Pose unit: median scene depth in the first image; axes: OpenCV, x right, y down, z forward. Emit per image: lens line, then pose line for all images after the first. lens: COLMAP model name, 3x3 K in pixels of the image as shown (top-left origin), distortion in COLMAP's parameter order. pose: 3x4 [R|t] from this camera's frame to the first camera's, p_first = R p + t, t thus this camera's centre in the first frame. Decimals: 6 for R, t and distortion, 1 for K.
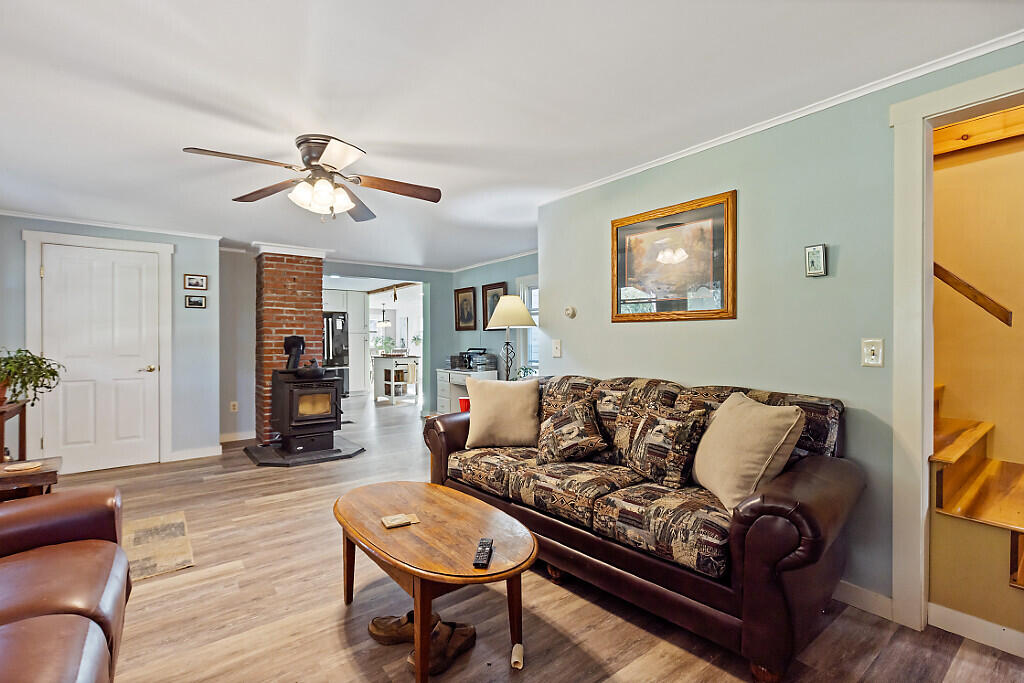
lens RADIAL K [[458.9, 0, 512.0], [0, 458.9, 341.5], [0, 0, 1]] dist [0.001601, 0.000176]
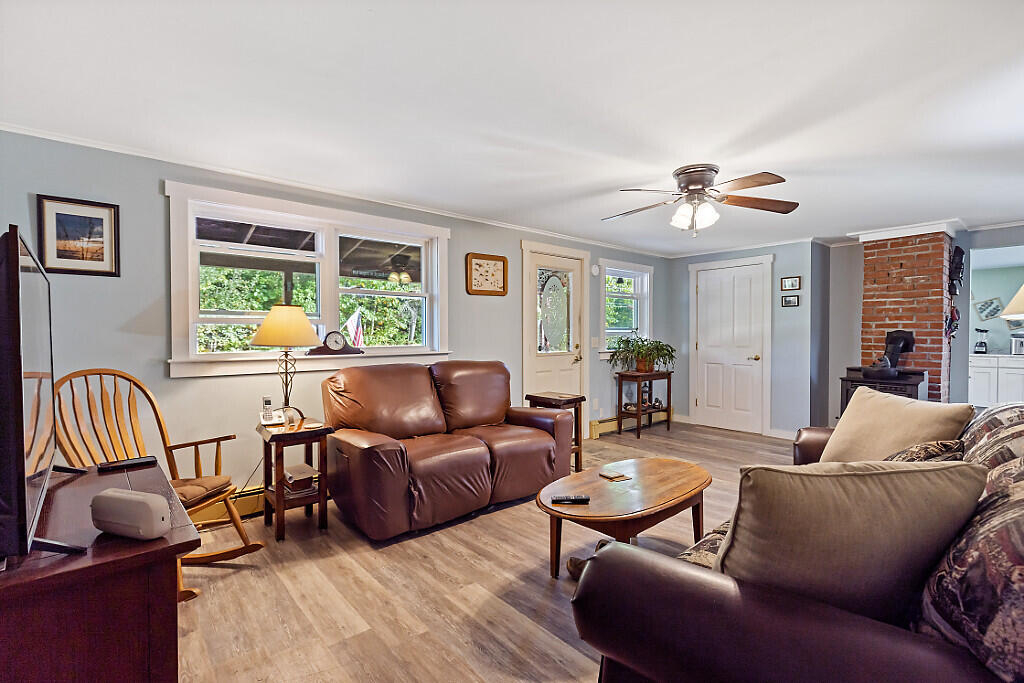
lens RADIAL K [[458.9, 0, 512.0], [0, 458.9, 341.5], [0, 0, 1]] dist [0.001601, 0.000176]
pose [[0.079515, 0.015947, -0.996706, 0.373771], [-0.005723, 0.999863, 0.015541, -0.000599], [0.996817, 0.004468, 0.079595, 0.224633]]
